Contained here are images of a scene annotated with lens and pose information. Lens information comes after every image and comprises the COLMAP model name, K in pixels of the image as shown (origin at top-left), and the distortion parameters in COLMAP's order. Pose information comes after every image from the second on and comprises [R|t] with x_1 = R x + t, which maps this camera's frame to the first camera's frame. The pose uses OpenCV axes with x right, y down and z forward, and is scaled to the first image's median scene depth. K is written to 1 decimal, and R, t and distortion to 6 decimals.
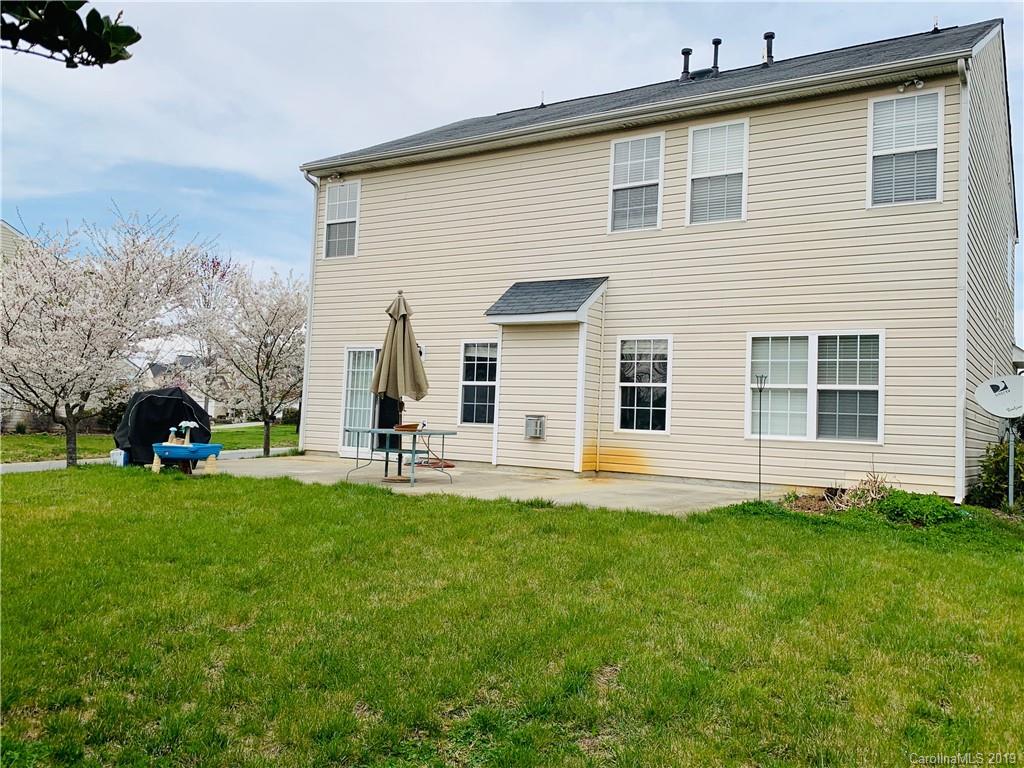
lens RADIAL K [[869.3, 0, 514.8], [0, 869.3, 384.8], [0, 0, 1]] dist [0.004445, -0.010932]
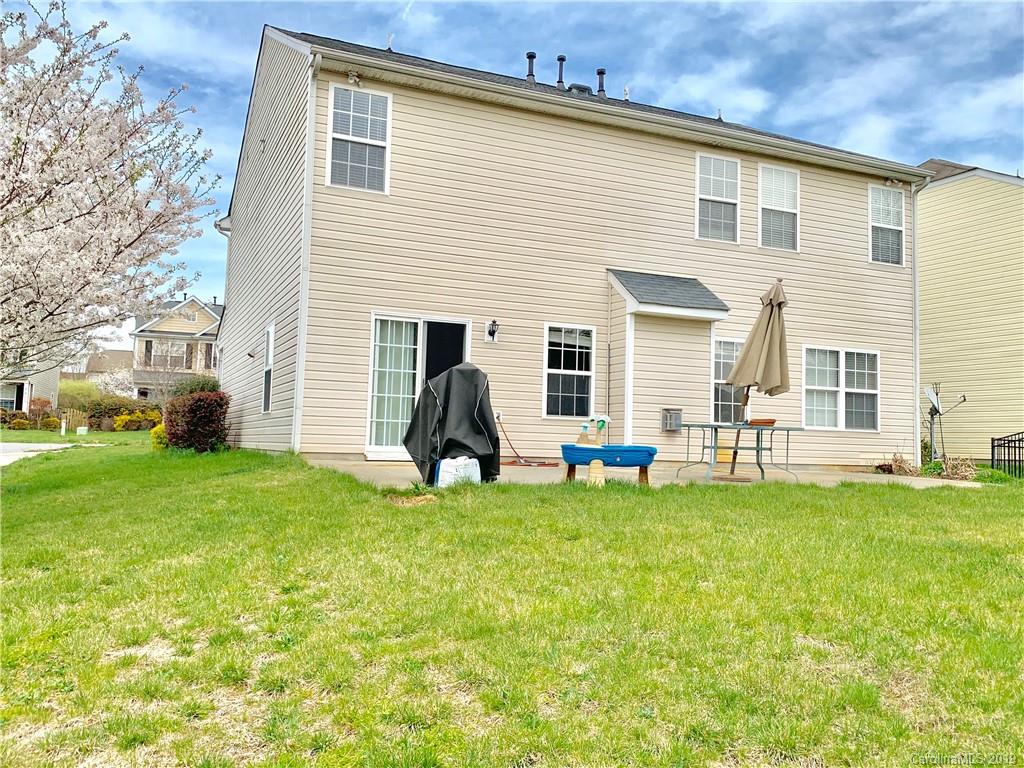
lens RADIAL K [[869.3, 0, 511.1], [0, 869.3, 381.7], [0, 0, 1]] dist [0.004445, -0.010932]
pose [[0.562975, 0.031310, 0.825881, -0.897751], [-0.043826, 0.999007, -0.007998, 0.019698], [-0.825311, -0.031692, 0.563788, 0.582630]]
